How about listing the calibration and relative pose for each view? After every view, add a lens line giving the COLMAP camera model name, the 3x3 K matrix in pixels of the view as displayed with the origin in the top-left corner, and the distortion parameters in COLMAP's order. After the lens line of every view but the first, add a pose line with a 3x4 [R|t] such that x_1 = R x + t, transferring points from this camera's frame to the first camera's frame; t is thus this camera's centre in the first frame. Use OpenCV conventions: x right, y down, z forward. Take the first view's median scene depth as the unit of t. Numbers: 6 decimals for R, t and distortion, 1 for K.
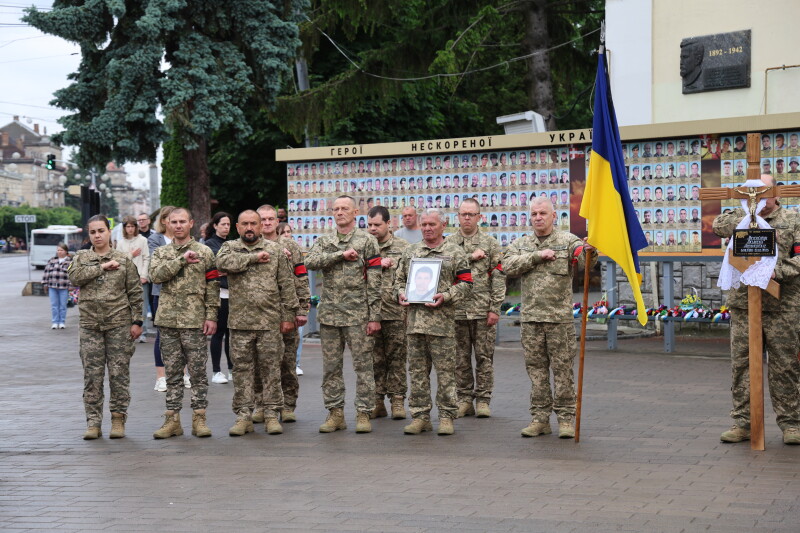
lens RADIAL K [[1549.6, 0, 400.0], [0, 1549.6, 267.5], [0, 0, 1]] dist [0.319538, 0.000000]
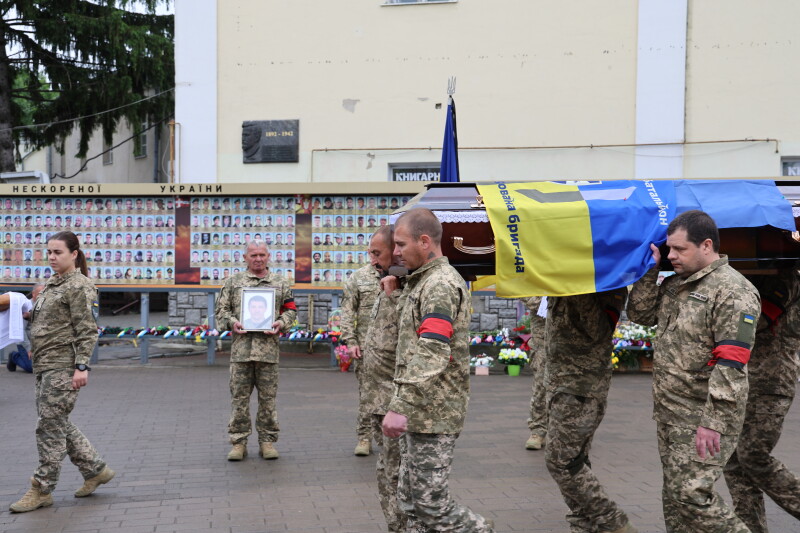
lens RADIAL K [[1036.1, 0, 404.4], [0, 1036.1, 262.2], [0, 0, 1]] dist [0.179706, 0.000000]
pose [[0.857063, 0.026739, 0.514517, -0.154542], [-0.009105, 0.999282, -0.036764, 0.001072], [-0.515131, 0.026825, 0.856692, 0.215026]]
